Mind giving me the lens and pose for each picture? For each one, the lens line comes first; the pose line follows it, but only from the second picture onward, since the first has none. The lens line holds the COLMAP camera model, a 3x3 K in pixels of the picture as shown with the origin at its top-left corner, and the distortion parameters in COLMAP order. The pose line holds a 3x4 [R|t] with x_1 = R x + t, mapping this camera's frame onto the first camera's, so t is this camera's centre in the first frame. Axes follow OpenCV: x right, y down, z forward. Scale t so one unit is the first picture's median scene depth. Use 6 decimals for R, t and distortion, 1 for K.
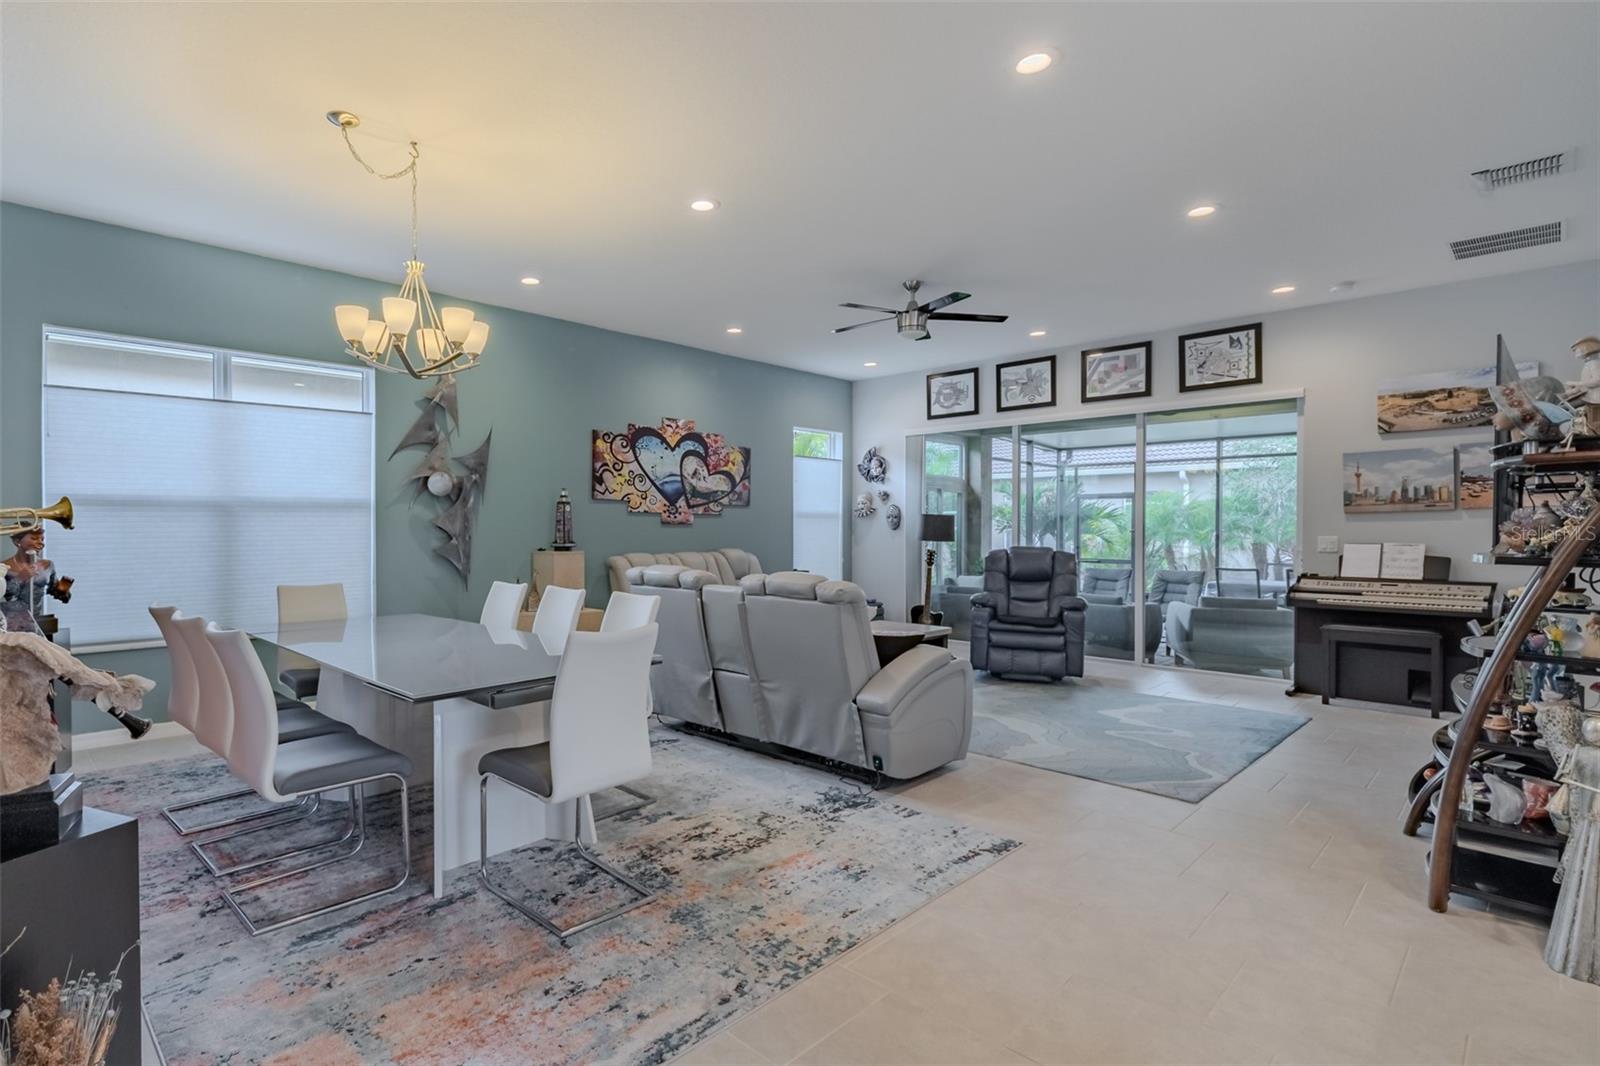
lens RADIAL K [[786.6, 0, 685.8], [0, 786.6, 546.6], [0, 0, 1]] dist [-0.000889, 0.000017]
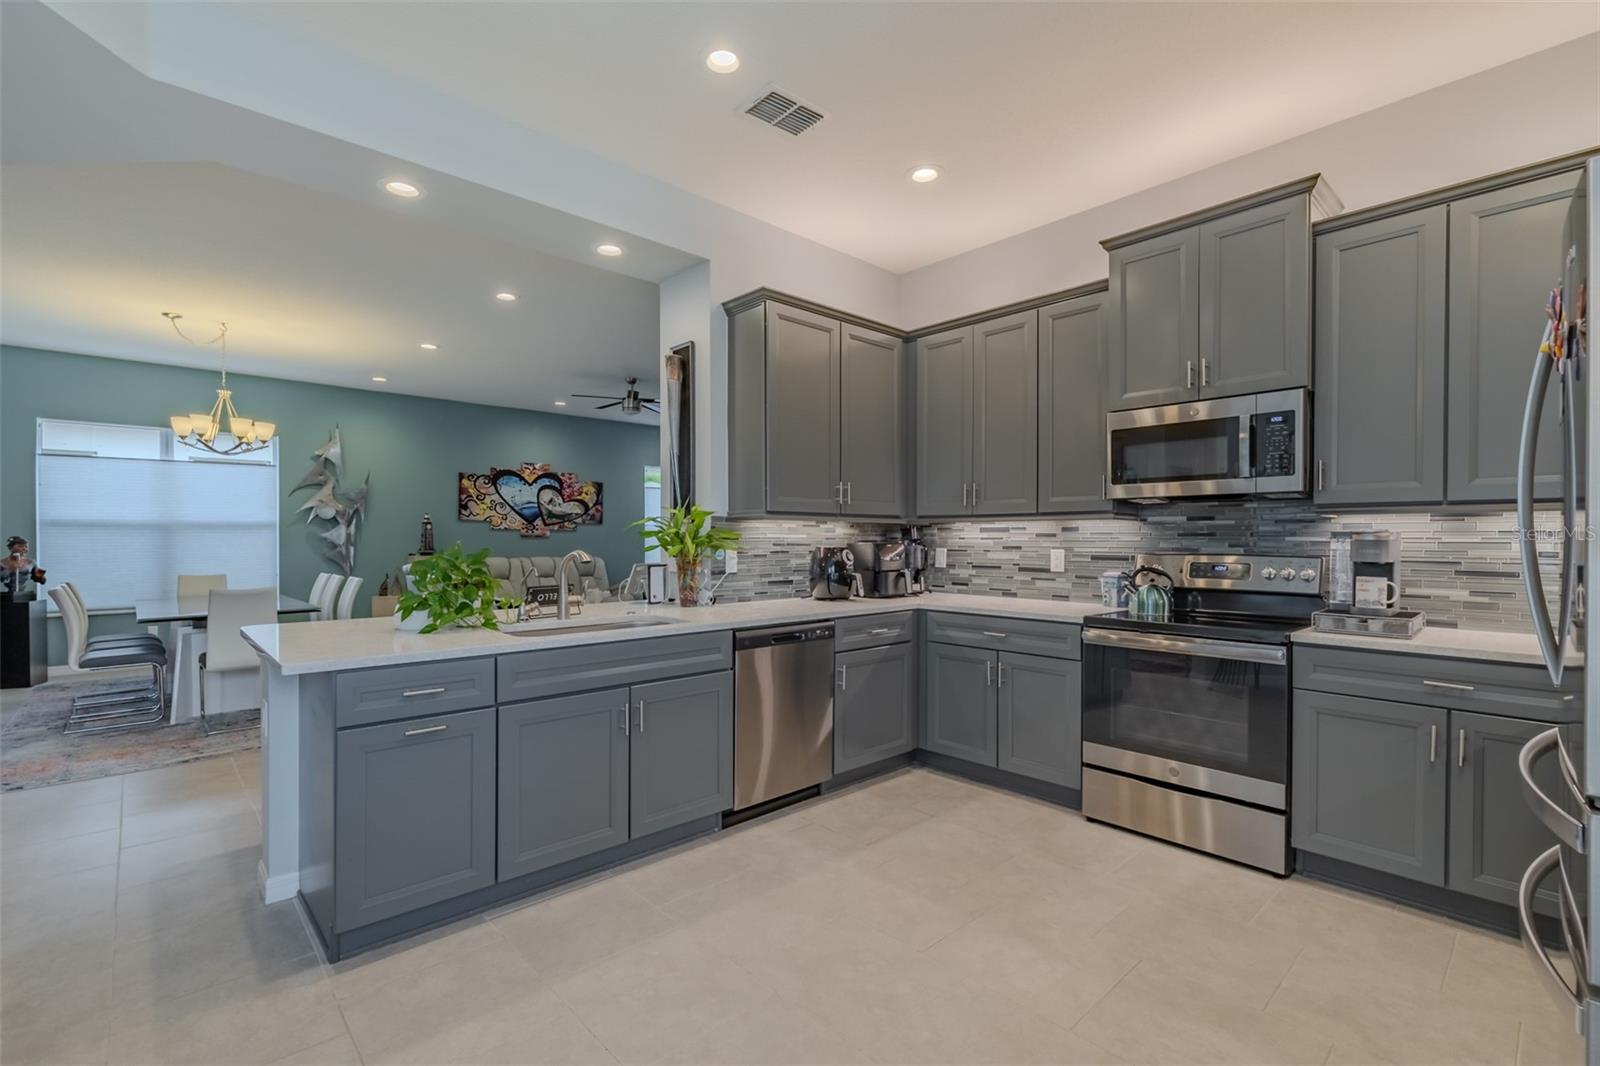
lens RADIAL K [[711.0, 0, 775.2], [0, 711.0, 543.1], [0, 0, 1]] dist [0.002150, 0.000245]
pose [[0.999951, -0.001573, -0.009793, 0.462128], [0.001373, 0.999792, -0.020325, 0.009492], [0.009823, 0.020310, 0.999745, -0.296903]]
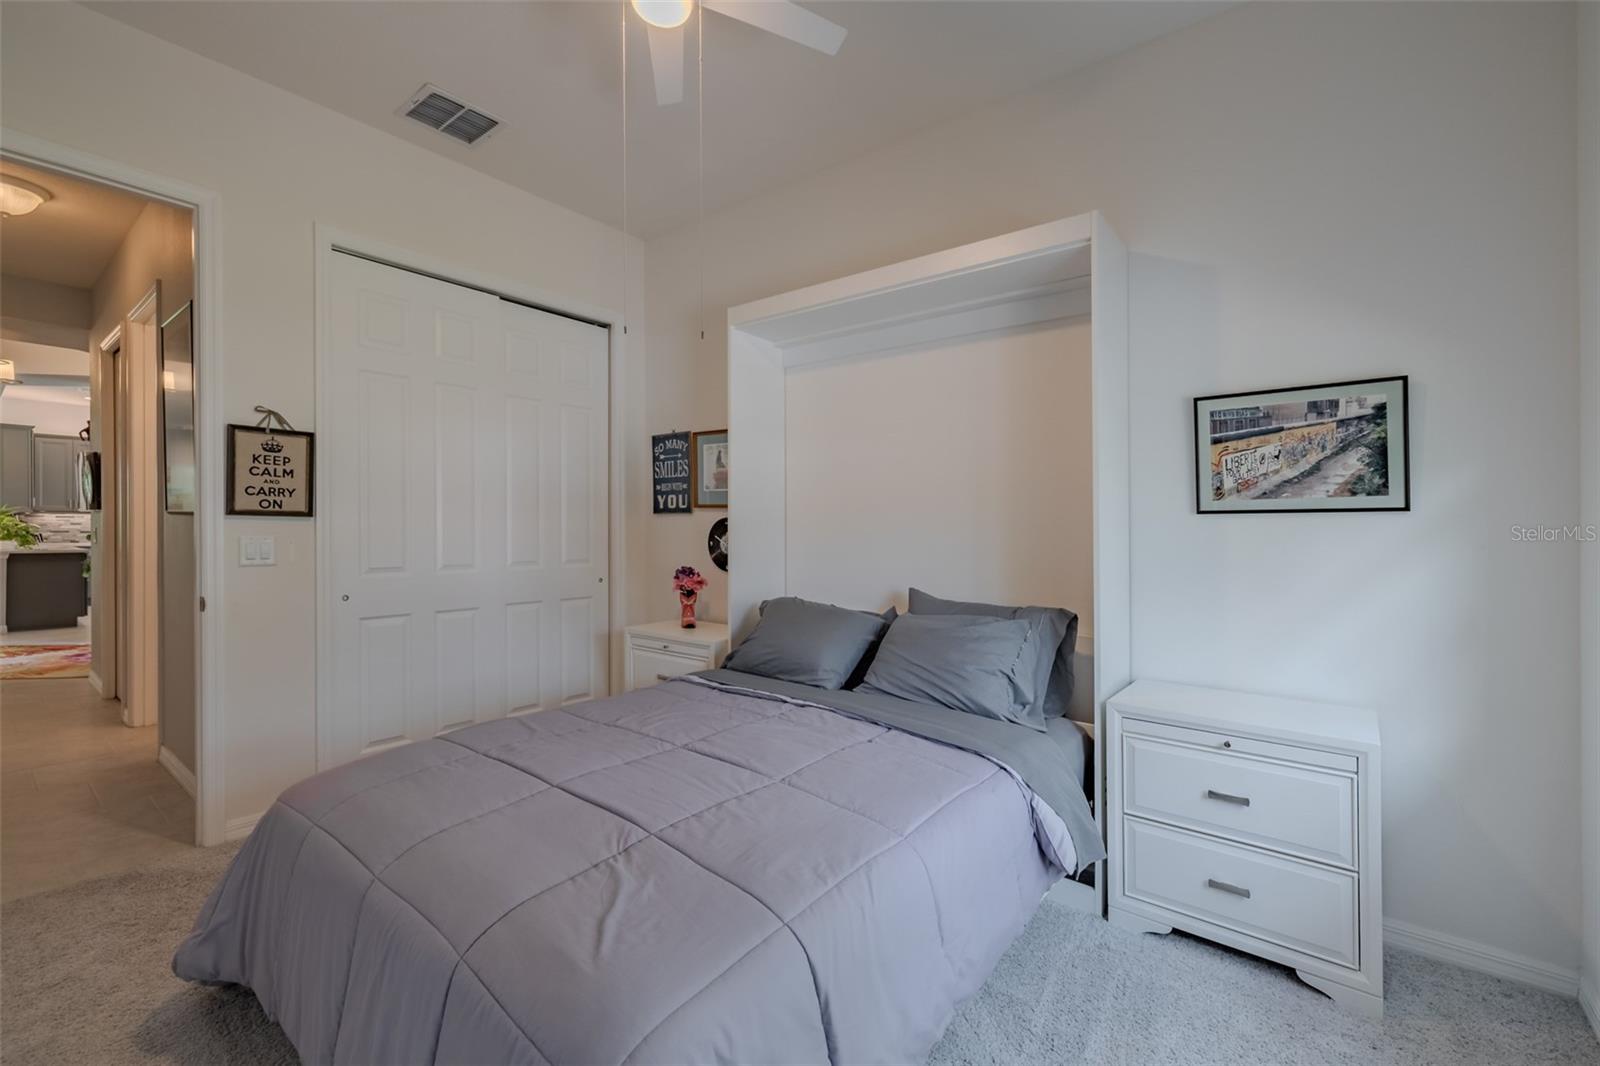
lens RADIAL K [[655.8, 0, 799.9], [0, 655.8, 544.8], [0, 0, 1]] dist [0.001301, 0.000055]
pose [[-0.174240, -0.034254, 0.984107, -1.065007], [0.022534, 0.998994, 0.038762, 0.027693], [-0.984445, 0.028930, -0.173293, -1.038296]]
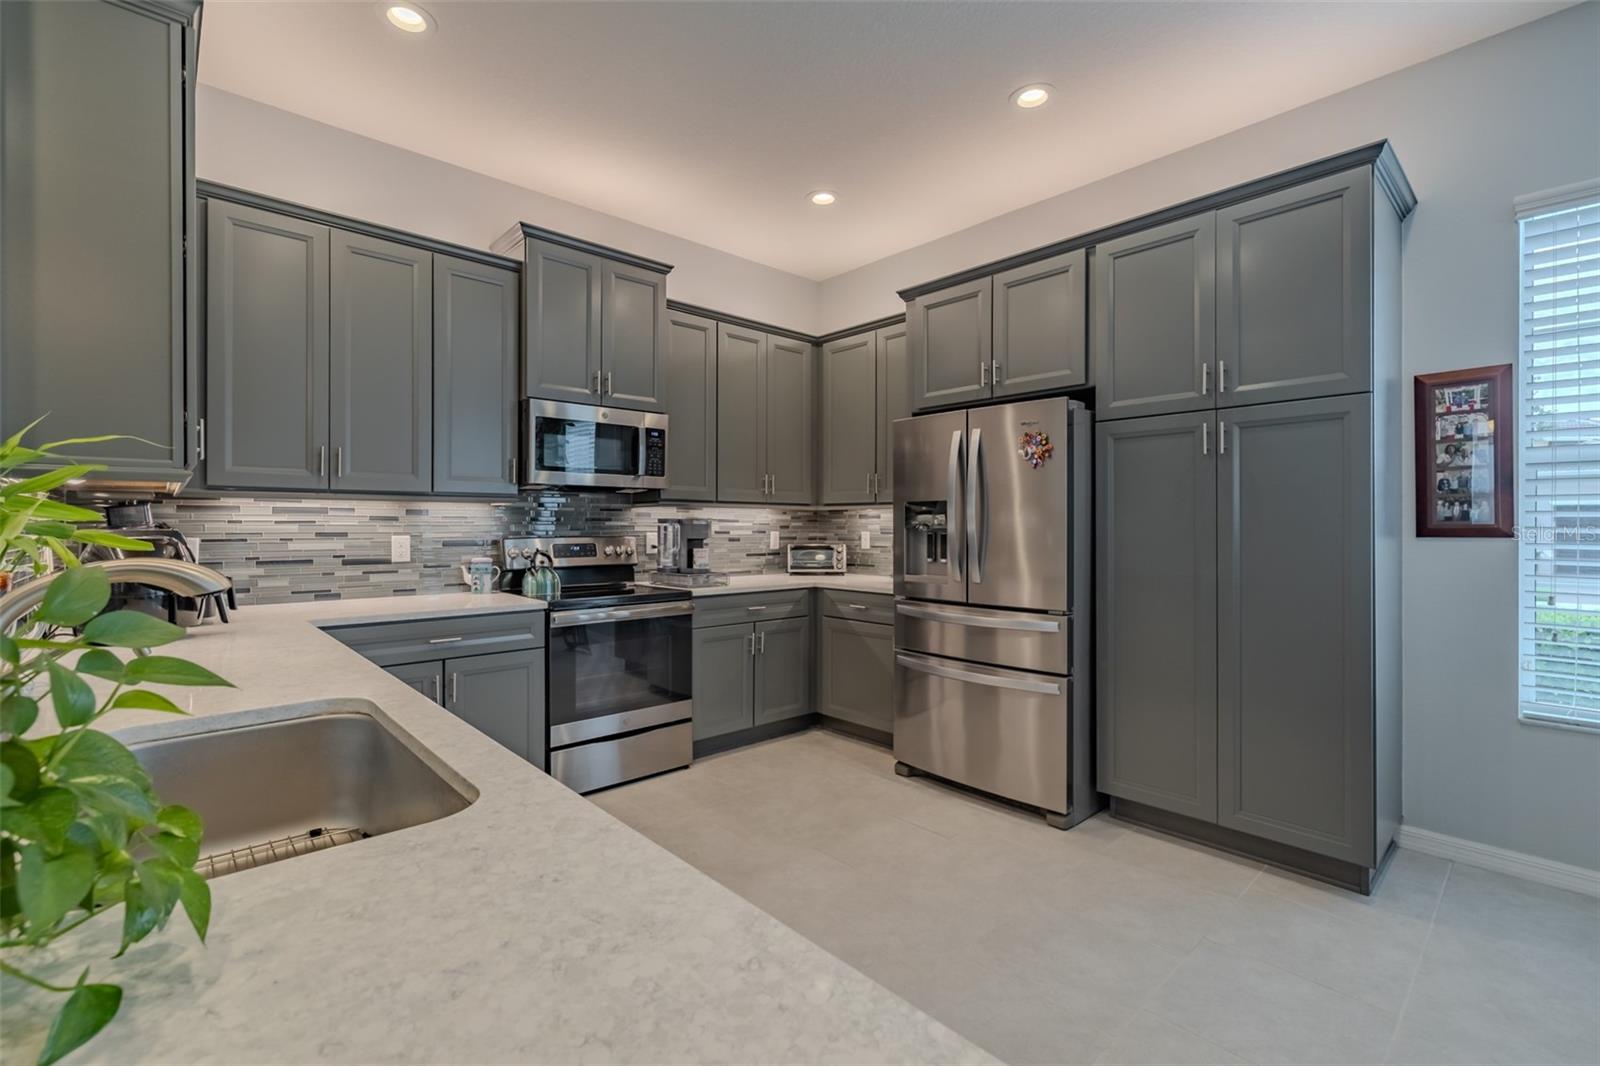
lens RADIAL K [[702.2, 0, 787.6], [0, 702.2, 536.9], [0, 0, 1]] dist [-0.000781, -0.000059]
pose [[0.007395, -0.020373, 0.999765, 0.214995], [0.023740, 0.999514, 0.020192, 0.001000], [-0.999691, 0.023585, 0.007876, 0.001282]]
